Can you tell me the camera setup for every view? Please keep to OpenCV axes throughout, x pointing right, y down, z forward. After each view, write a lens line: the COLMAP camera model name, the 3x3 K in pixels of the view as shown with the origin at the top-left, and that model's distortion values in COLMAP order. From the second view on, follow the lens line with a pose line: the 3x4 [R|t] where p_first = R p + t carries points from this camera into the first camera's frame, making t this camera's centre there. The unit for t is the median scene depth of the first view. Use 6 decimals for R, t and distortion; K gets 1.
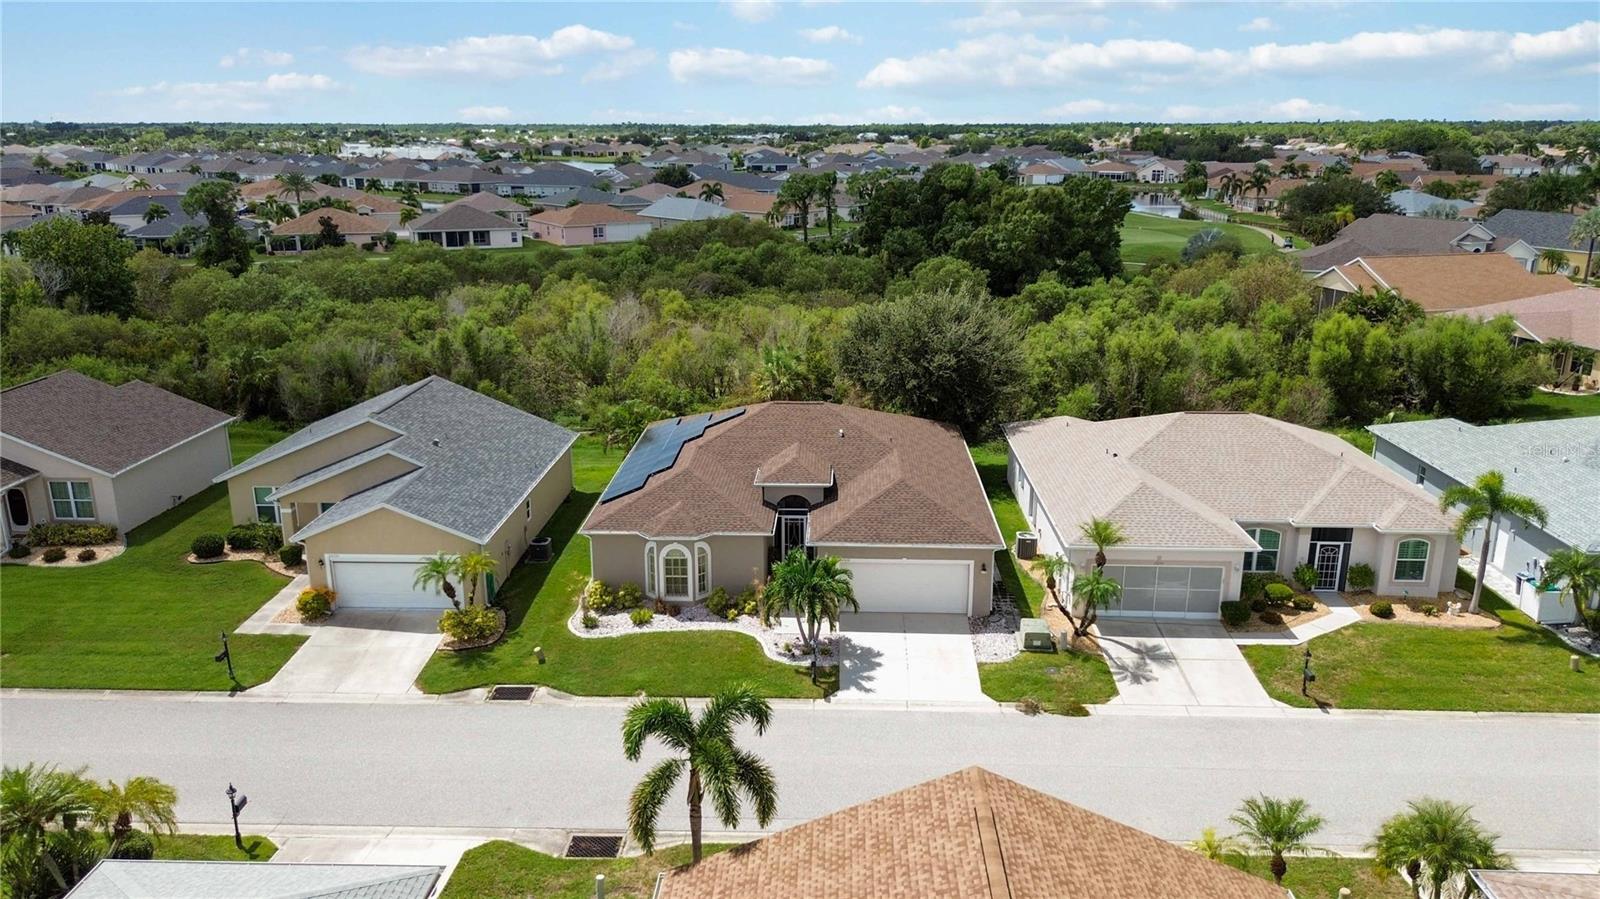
lens RADIAL K [[1139.3, 0, 798.7], [0, 1139.3, 447.0], [0, 0, 1]] dist [0.025128, -0.018646]
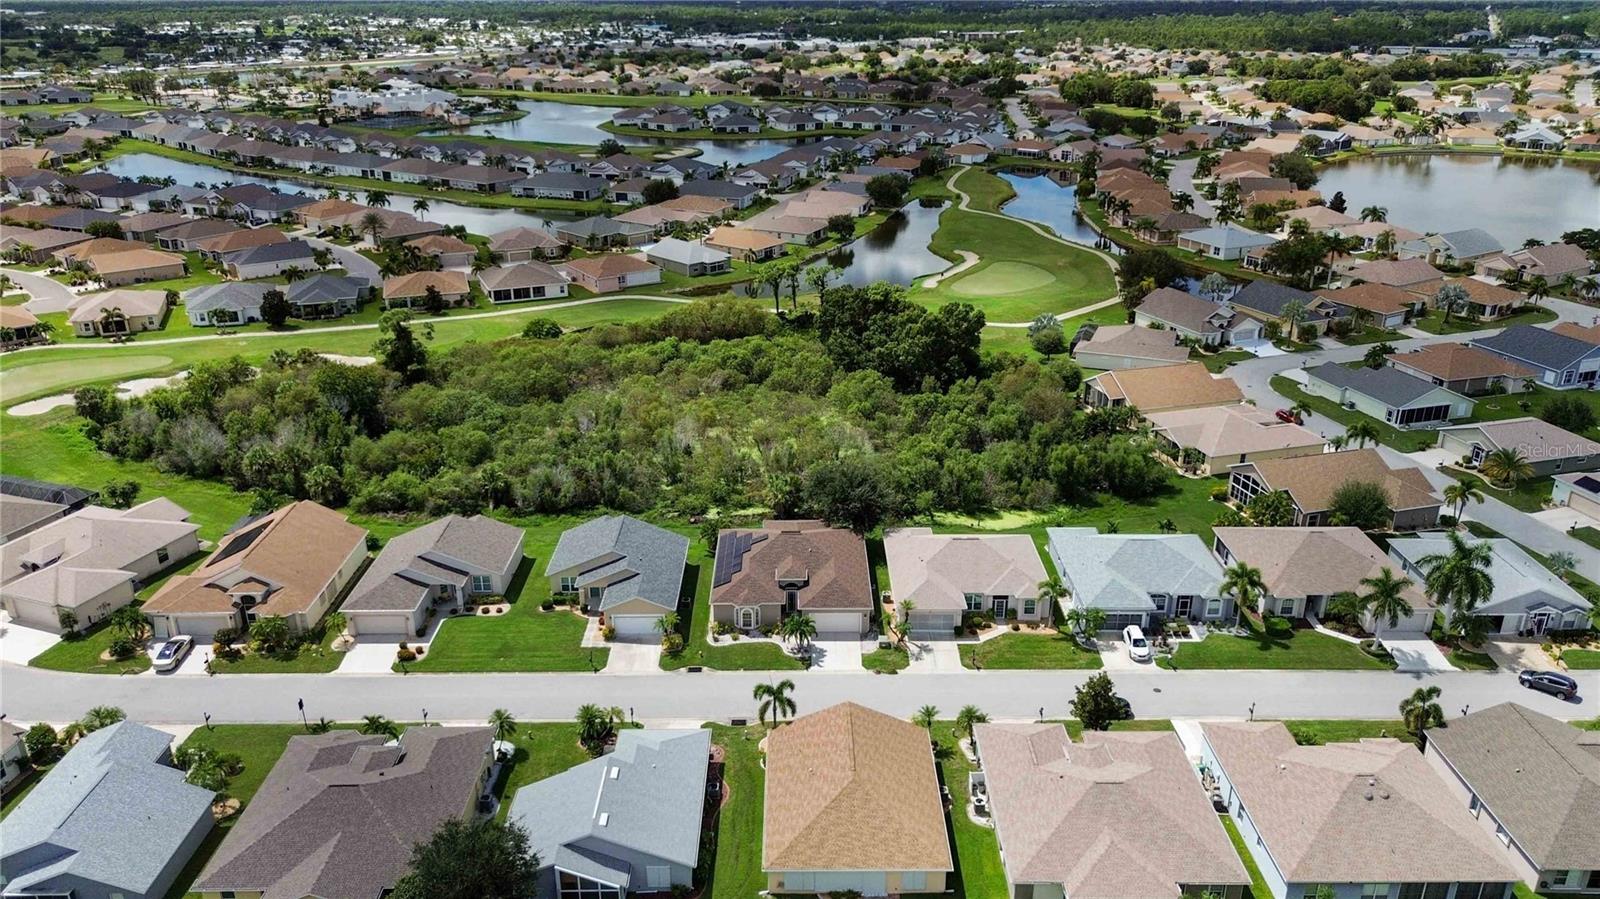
lens RADIAL K [[1139.3, 0, 798.3], [0, 1139.3, 447.3], [0, 0, 1]] dist [0.025128, -0.018646]
pose [[0.999175, -0.015374, 0.037582, -0.083301], [0.011235, 0.994091, 0.107965, -0.555012], [-0.039020, -0.107454, 0.993444, -1.534104]]
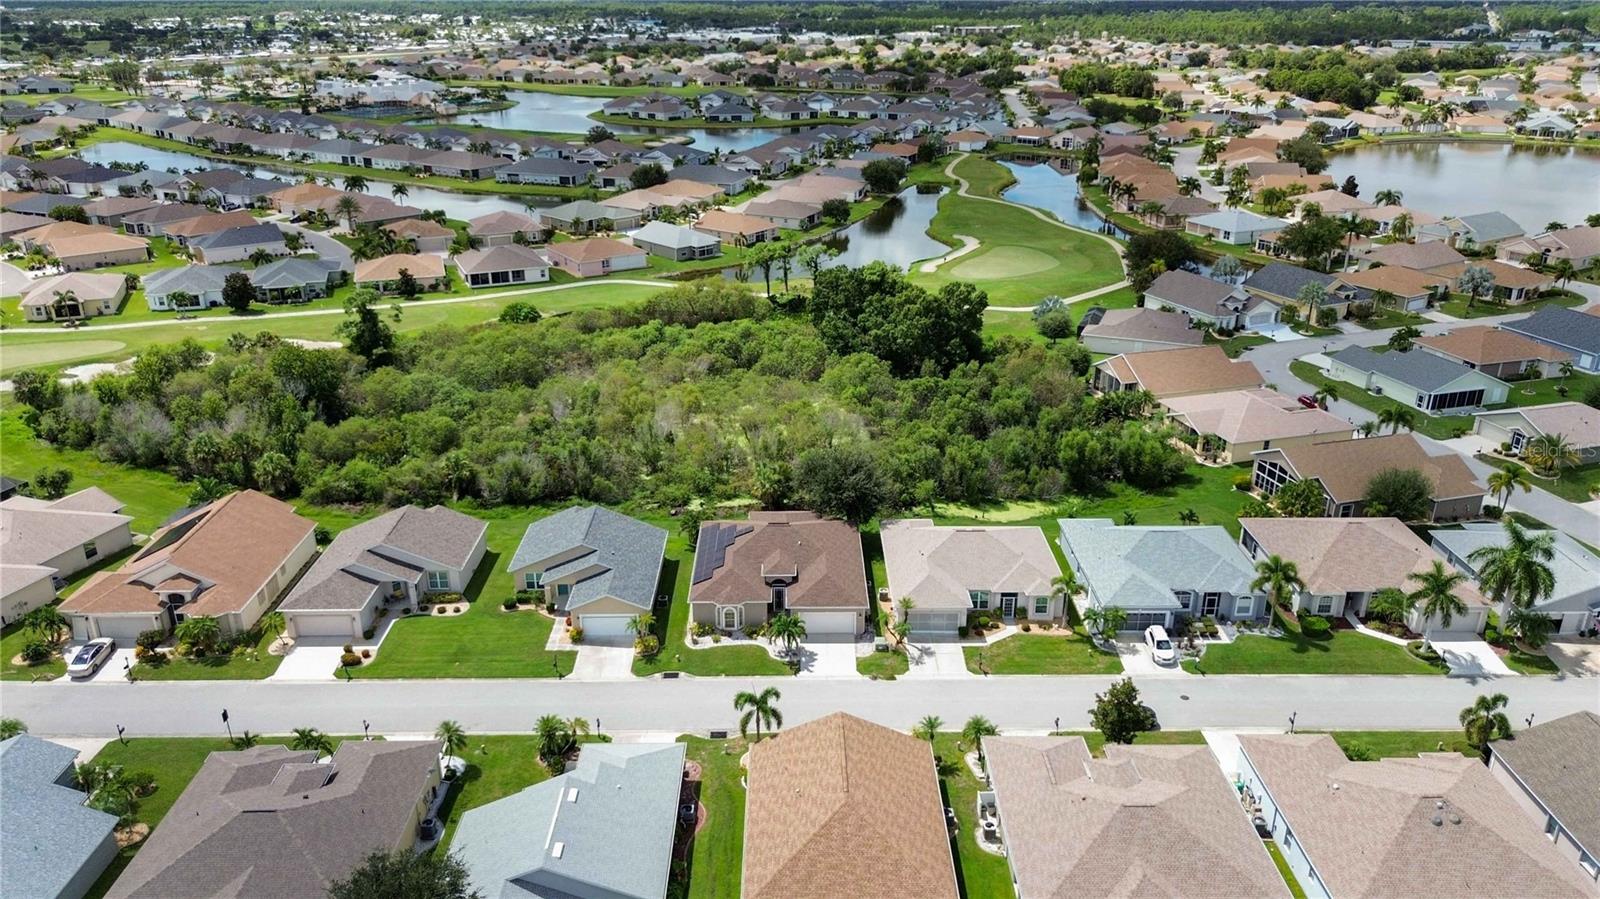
lens RADIAL K [[1139.3, 0, 797.8], [0, 1139.3, 448.6], [0, 0, 1]] dist [0.025128, -0.018646]
pose [[0.999053, -0.016211, 0.040385, -0.057051], [0.011707, 0.993931, 0.109381, -0.491828], [-0.041913, -0.108805, 0.993179, -1.295077]]
